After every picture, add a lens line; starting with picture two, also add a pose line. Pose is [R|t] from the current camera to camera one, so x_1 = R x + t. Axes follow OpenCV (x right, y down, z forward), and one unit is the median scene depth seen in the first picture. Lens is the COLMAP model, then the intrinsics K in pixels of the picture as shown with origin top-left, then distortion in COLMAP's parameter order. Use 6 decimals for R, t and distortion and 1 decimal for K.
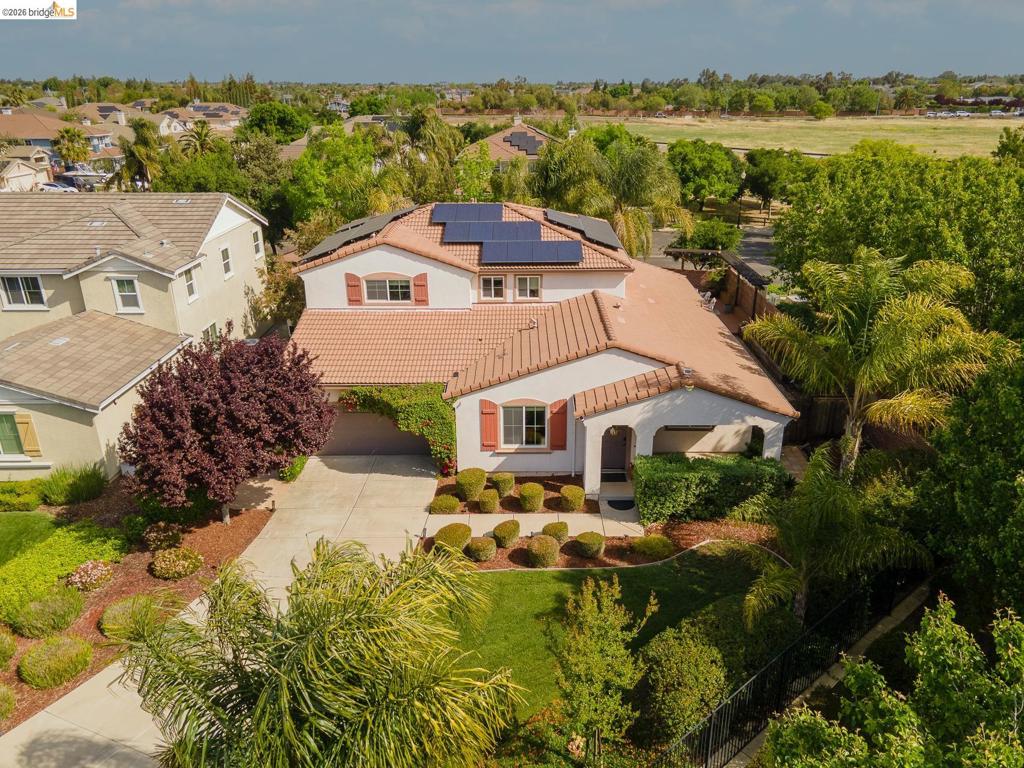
lens RADIAL K [[750.6, 0, 521.9], [0, 750.6, 382.6], [0, 0, 1]] dist [0.049246, 0.003604]
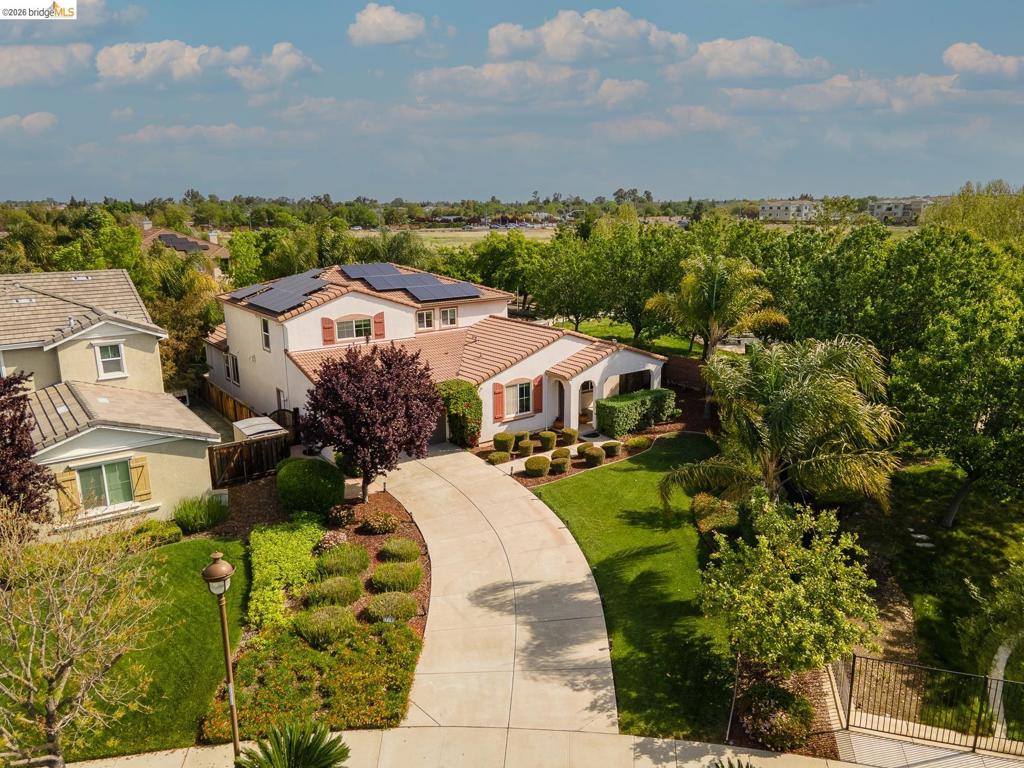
lens RADIAL K [[750.6, 0, 521.9], [0, 750.6, 382.6], [0, 0, 1]] dist [0.049246, 0.003604]
pose [[0.795762, -0.139824, 0.589247, -0.695156], [0.224204, 0.971867, -0.072165, 0.111517], [-0.562579, 0.189537, 0.804724, -0.122049]]
